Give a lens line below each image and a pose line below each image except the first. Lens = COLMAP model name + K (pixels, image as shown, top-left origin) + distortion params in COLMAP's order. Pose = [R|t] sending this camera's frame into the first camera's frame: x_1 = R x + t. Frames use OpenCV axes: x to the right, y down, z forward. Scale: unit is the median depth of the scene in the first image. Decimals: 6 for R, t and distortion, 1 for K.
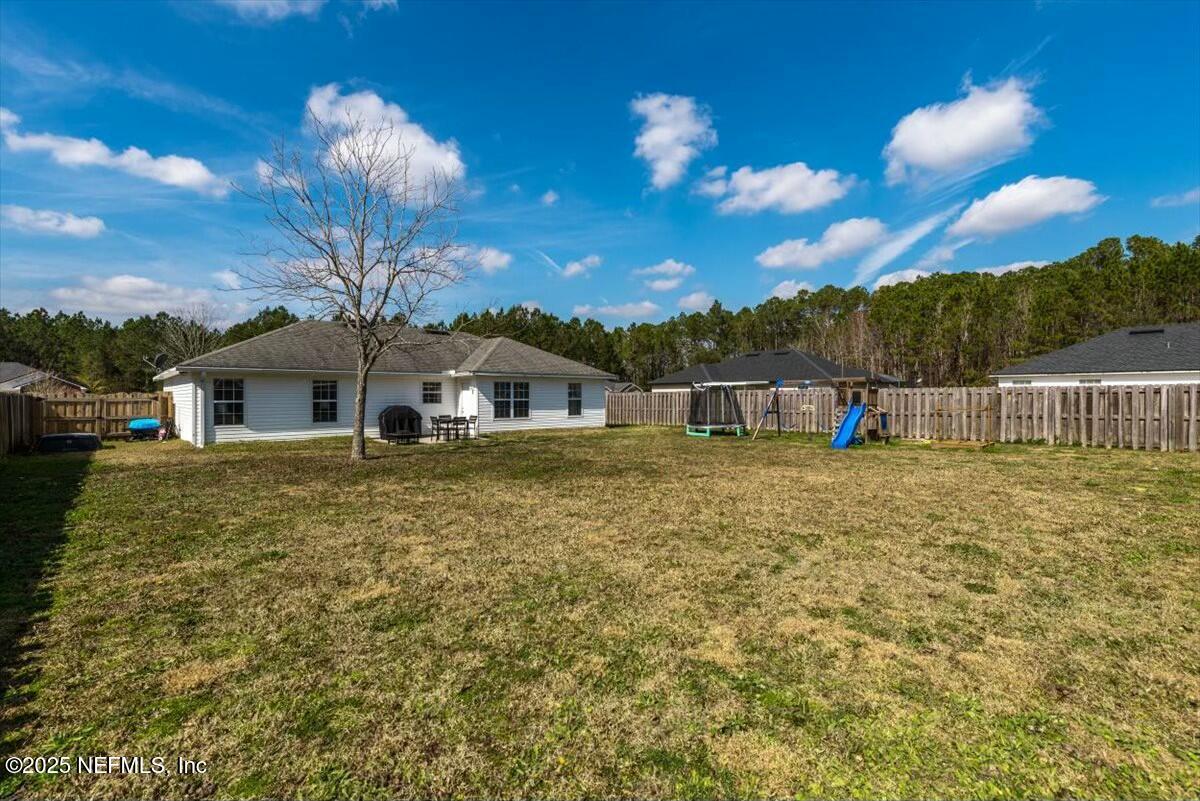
lens RADIAL K [[559.1, 0, 600.2], [0, 559.1, 395.8], [0, 0, 1]] dist [-0.002948, -0.000384]
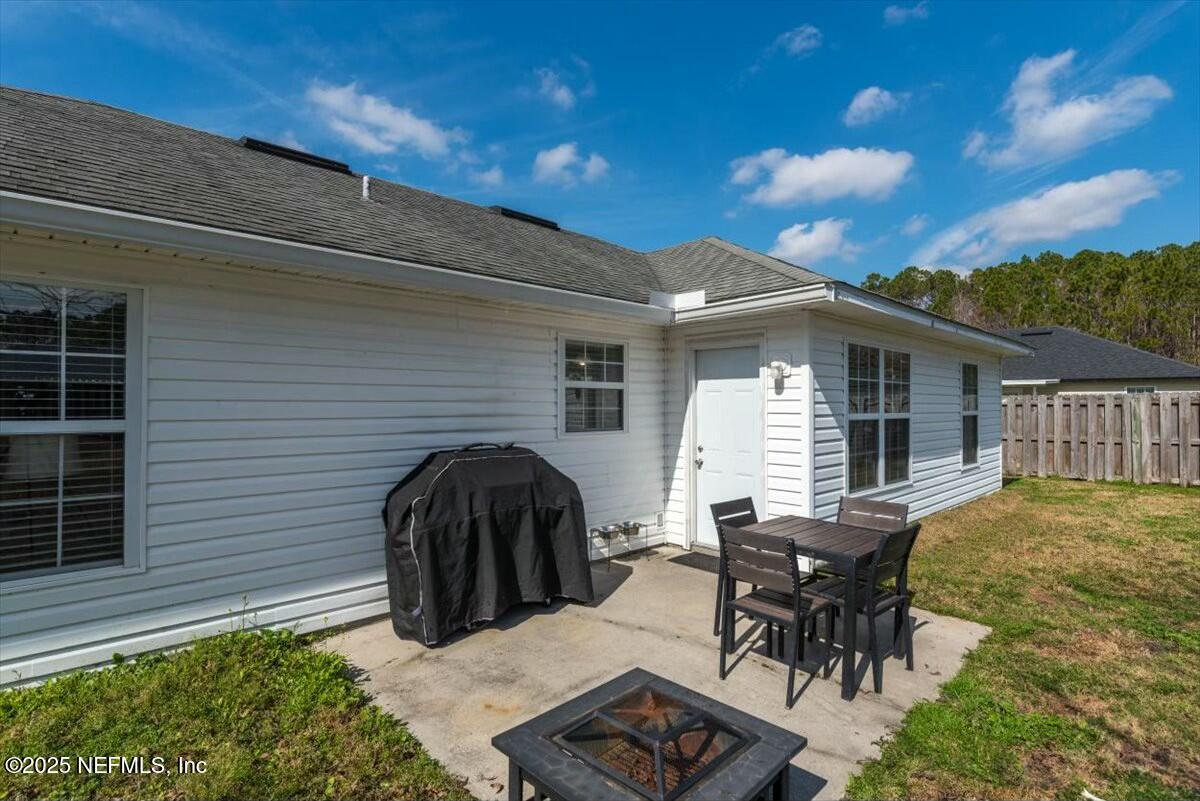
lens RADIAL K [[598.3, 0, 595.8], [0, 598.3, 397.2], [0, 0, 1]] dist [-0.000837, -0.000297]
pose [[0.999635, 0.005436, 0.026477, -0.302974], [-0.005151, 0.999928, -0.010825, 0.001617], [-0.026534, 0.010685, 0.999591, 0.728664]]
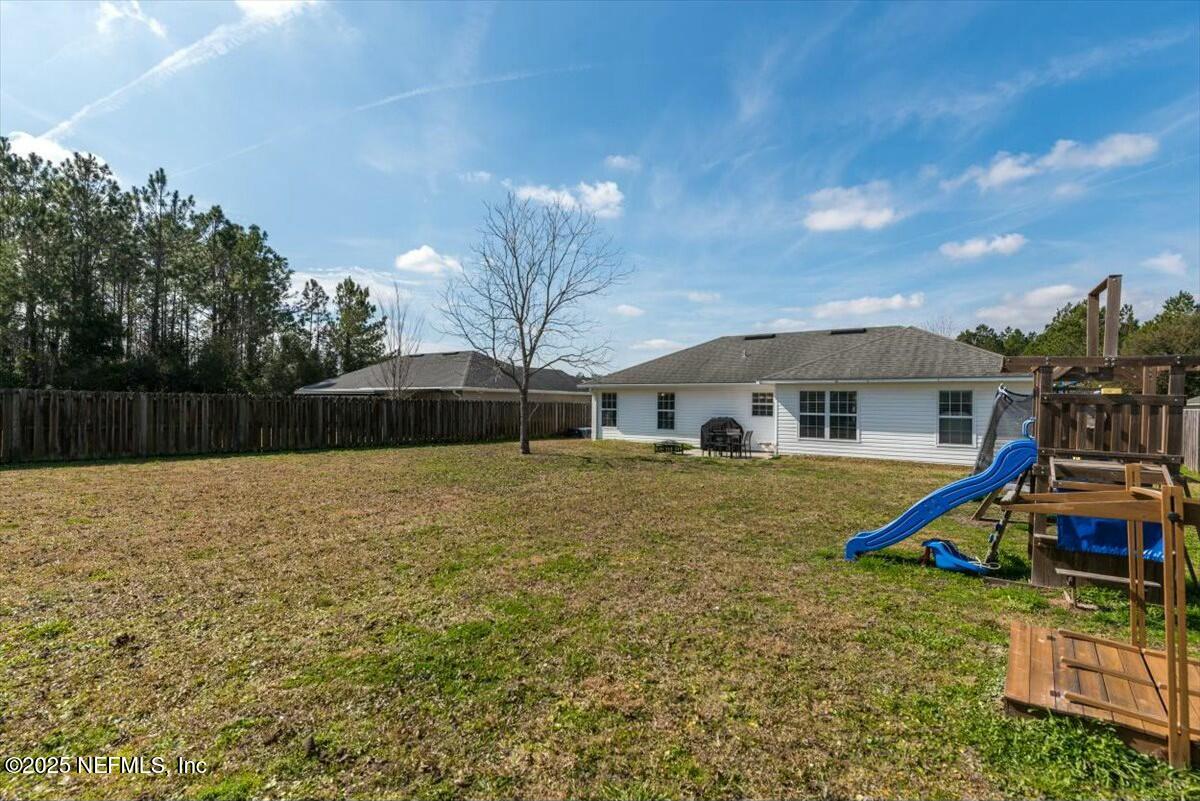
lens RADIAL K [[639.6, 0, 600.0], [0, 639.6, 400.5], [0, 0, 1]] dist [0.000971, 0.000041]
pose [[0.162639, -0.001914, -0.986684, 0.667447], [-0.018502, 0.999816, -0.004989, -0.002276], [0.986512, 0.019067, 0.162573, 0.564916]]
